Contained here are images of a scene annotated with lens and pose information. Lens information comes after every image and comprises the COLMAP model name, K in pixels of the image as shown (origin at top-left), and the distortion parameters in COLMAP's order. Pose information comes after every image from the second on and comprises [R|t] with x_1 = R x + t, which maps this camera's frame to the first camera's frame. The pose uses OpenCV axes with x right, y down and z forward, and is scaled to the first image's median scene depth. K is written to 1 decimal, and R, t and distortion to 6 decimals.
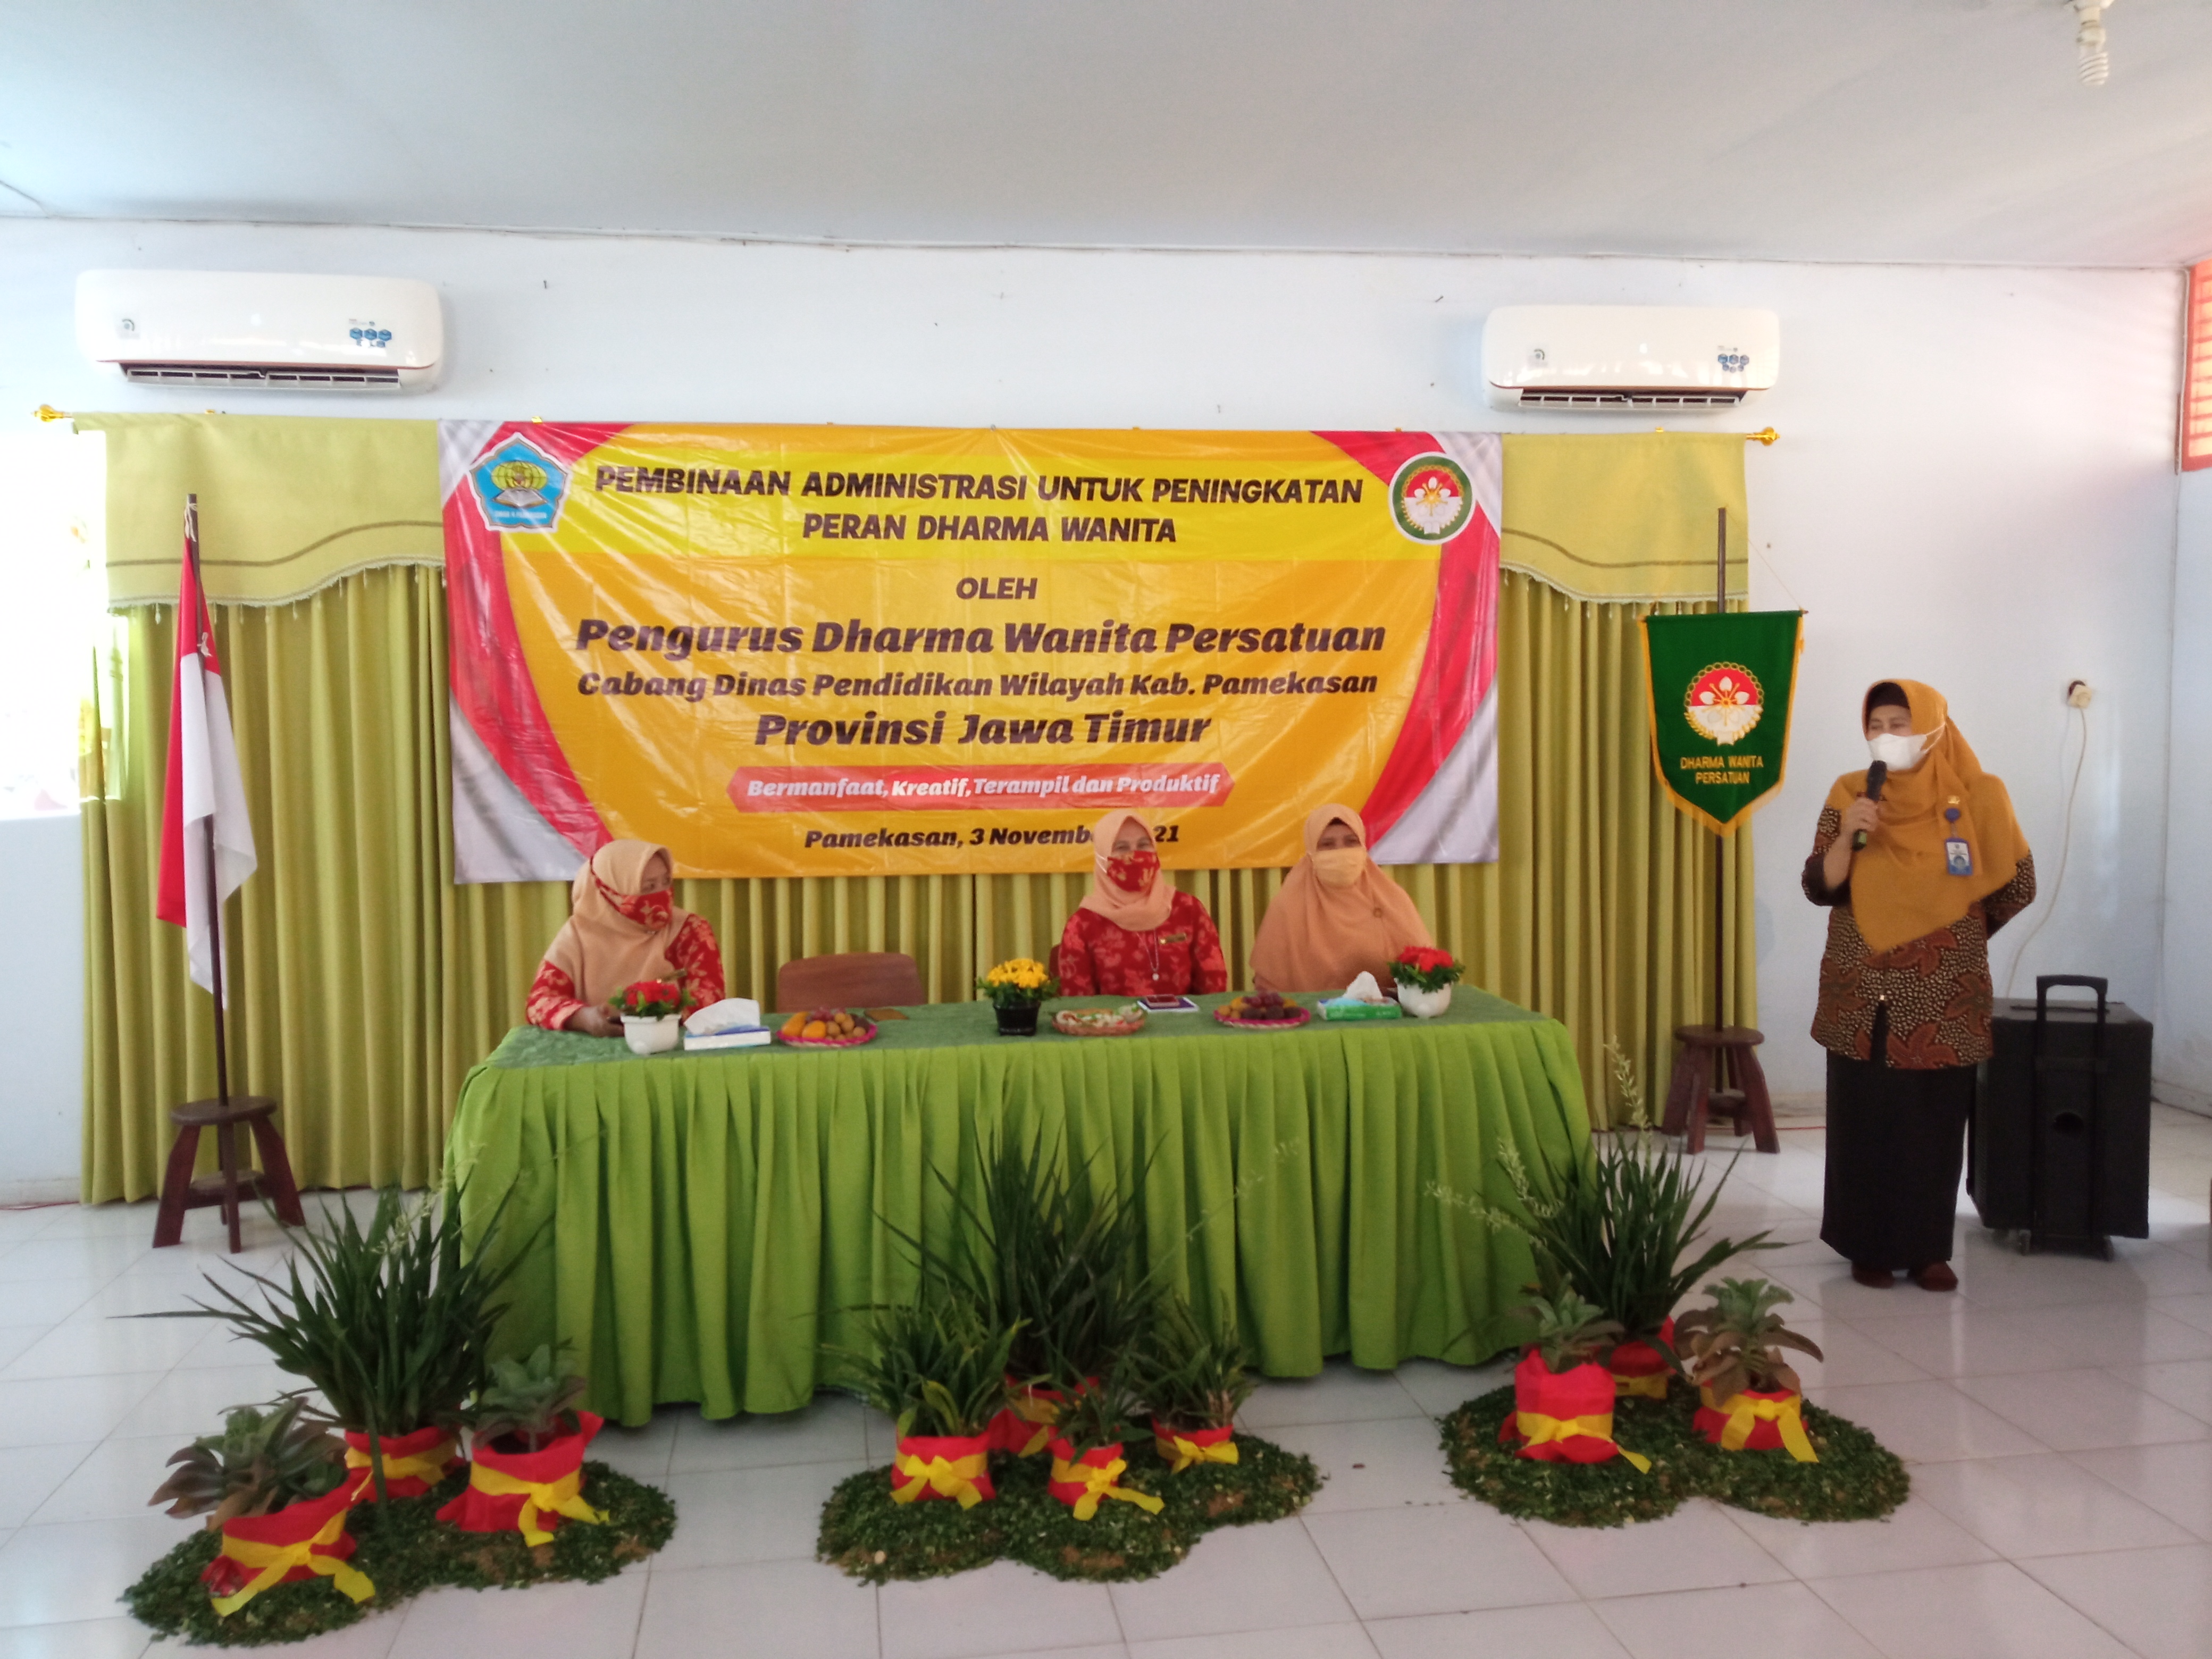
lens RADIAL K [[2048.5, 0, 1106.0], [0, 2048.5, 829.5], [0, 0, 1]] dist [0.121282, -0.252236]
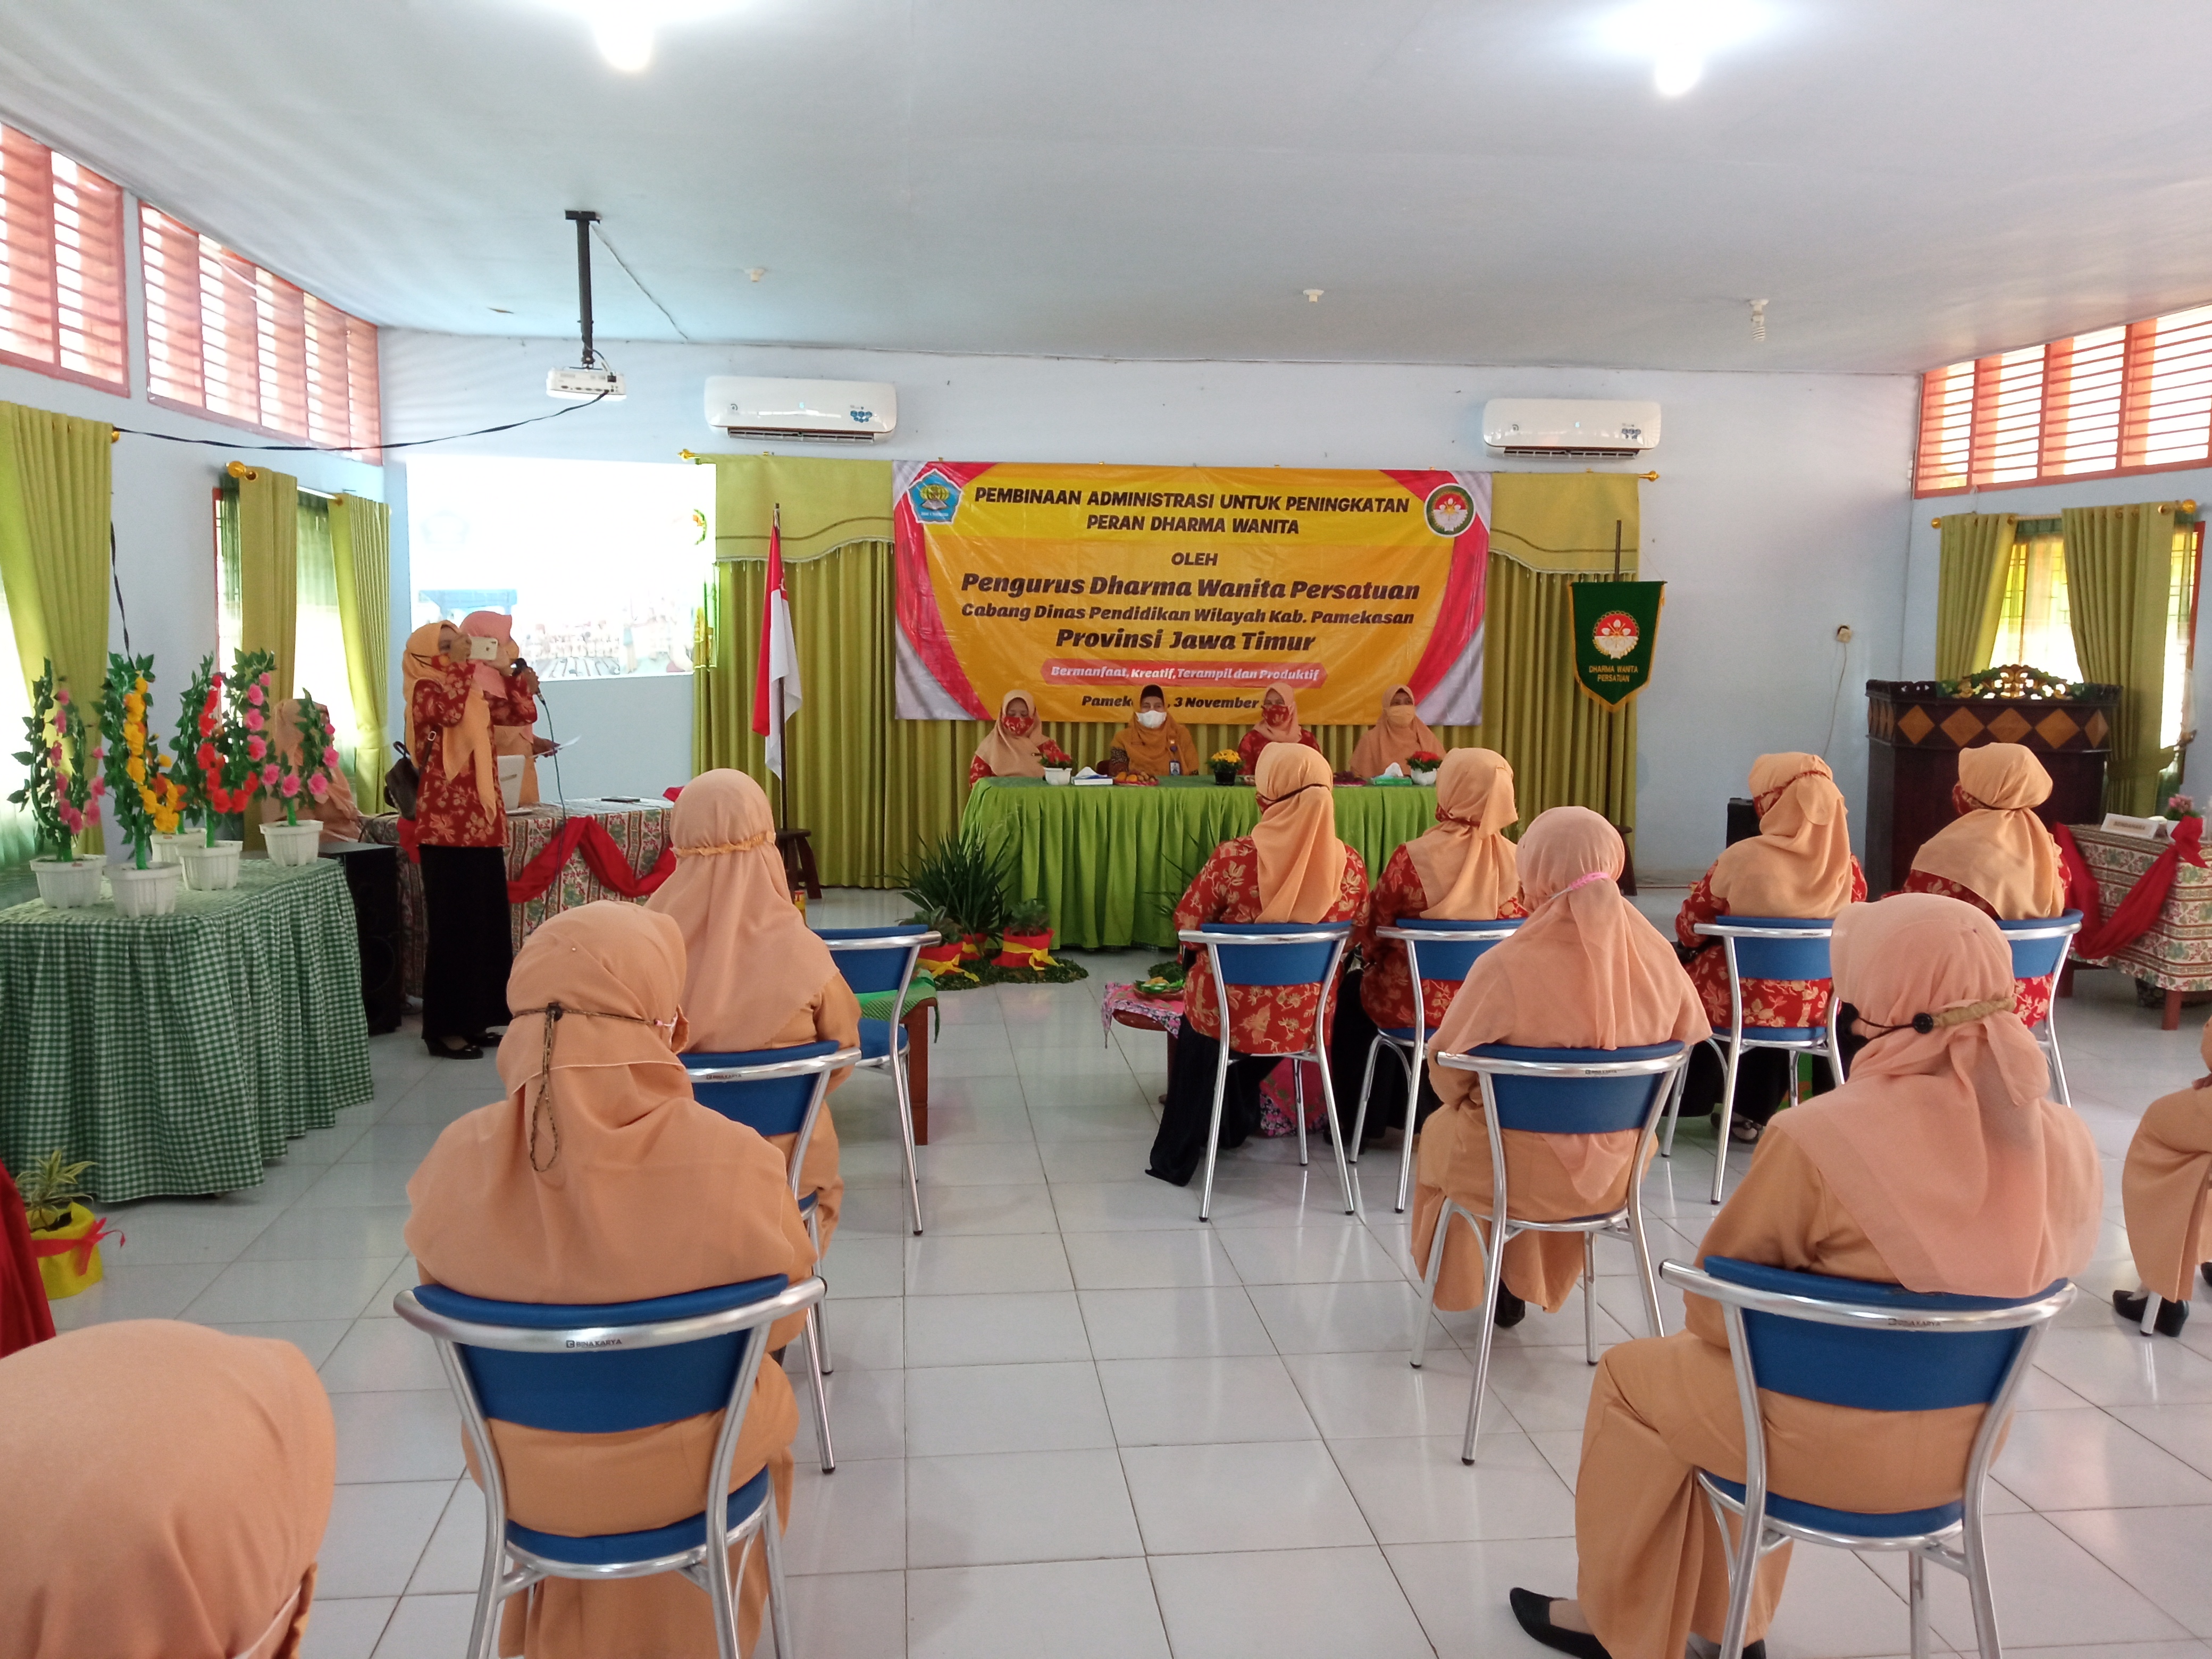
lens RADIAL K [[1790.5, 0, 1109.3], [0, 1790.5, 822.0], [0, 0, 1]] dist [0.113796, -0.158746]
pose [[0.998578, 0.028572, -0.044996, -0.050213], [-0.026397, 0.998488, 0.048220, 0.033400], [0.046305, -0.046964, 0.997823, -0.529867]]
